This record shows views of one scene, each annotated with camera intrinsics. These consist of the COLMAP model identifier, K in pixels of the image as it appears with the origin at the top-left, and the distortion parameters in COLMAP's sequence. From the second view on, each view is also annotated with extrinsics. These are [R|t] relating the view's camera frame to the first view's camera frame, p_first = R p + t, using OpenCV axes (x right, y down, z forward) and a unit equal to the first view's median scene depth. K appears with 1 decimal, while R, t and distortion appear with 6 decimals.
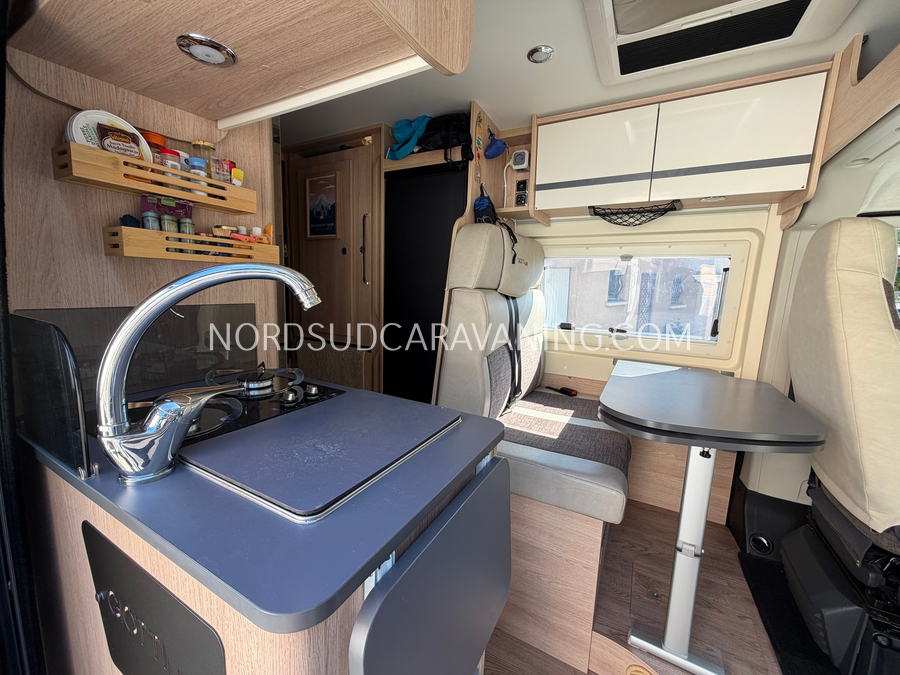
lens RADIAL K [[358.4, 0, 447.1], [0, 358.4, 337.2], [0, 0, 1]] dist [0.000434, -0.000151]
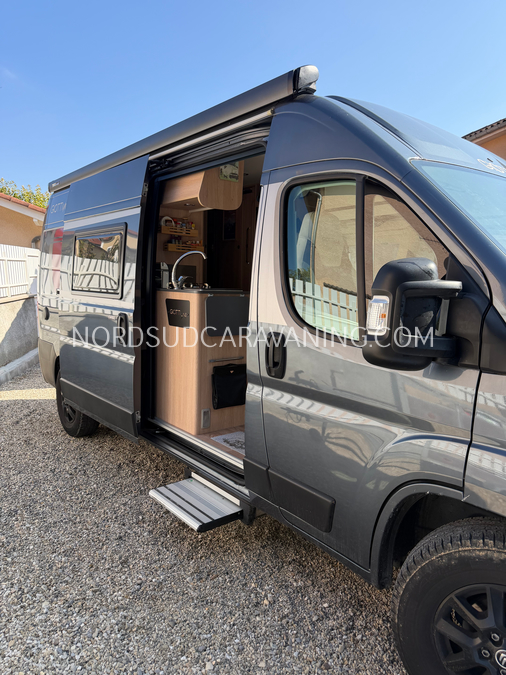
lens RADIAL K [[473.0, 0, 253.0], [0, 473.0, 337.5], [0, 0, 1]] dist [0.161507, -0.376376]
pose [[0.932614, 0.034515, -0.359220, 1.002449], [-0.048619, 0.998358, -0.030301, 0.443153], [0.357584, 0.045724, 0.932761, -1.855756]]
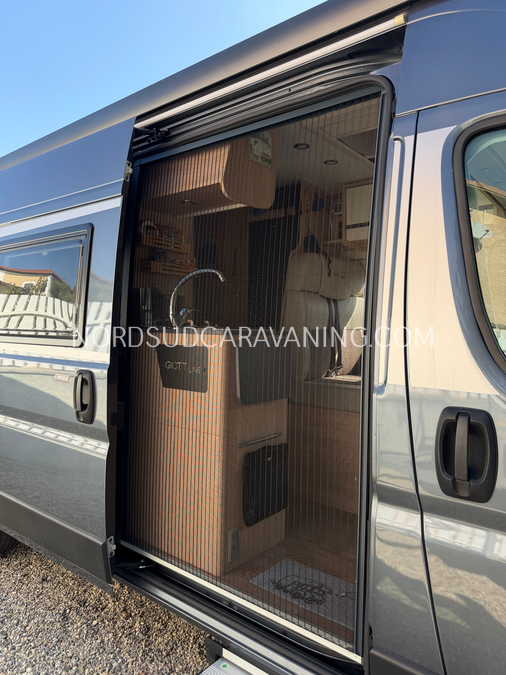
lens RADIAL K [[477.4, 0, 251.0], [0, 477.4, 334.5], [0, 0, 1]] dist [0.052549, -0.068741]
pose [[0.984708, -0.012080, -0.173792, 0.230822], [-0.010886, 0.991377, -0.130589, 0.352864], [0.173871, 0.130484, 0.976085, -1.160360]]
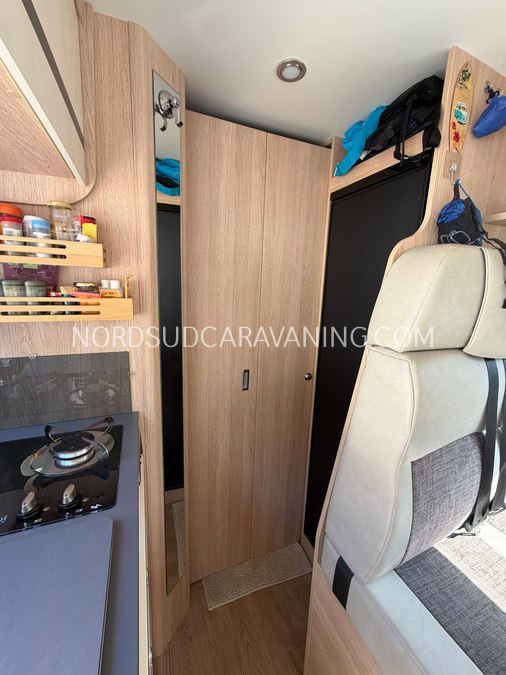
lens RADIAL K [[272.3, 0, 253.6], [0, 272.3, 335.0], [0, 0, 1]] dist [0.001729, 0.000110]
pose [[0.784321, 0.105989, -0.611234, 0.154902], [-0.095974, 0.994165, 0.049238, -0.160374], [0.612886, 0.020044, 0.789917, 0.447618]]
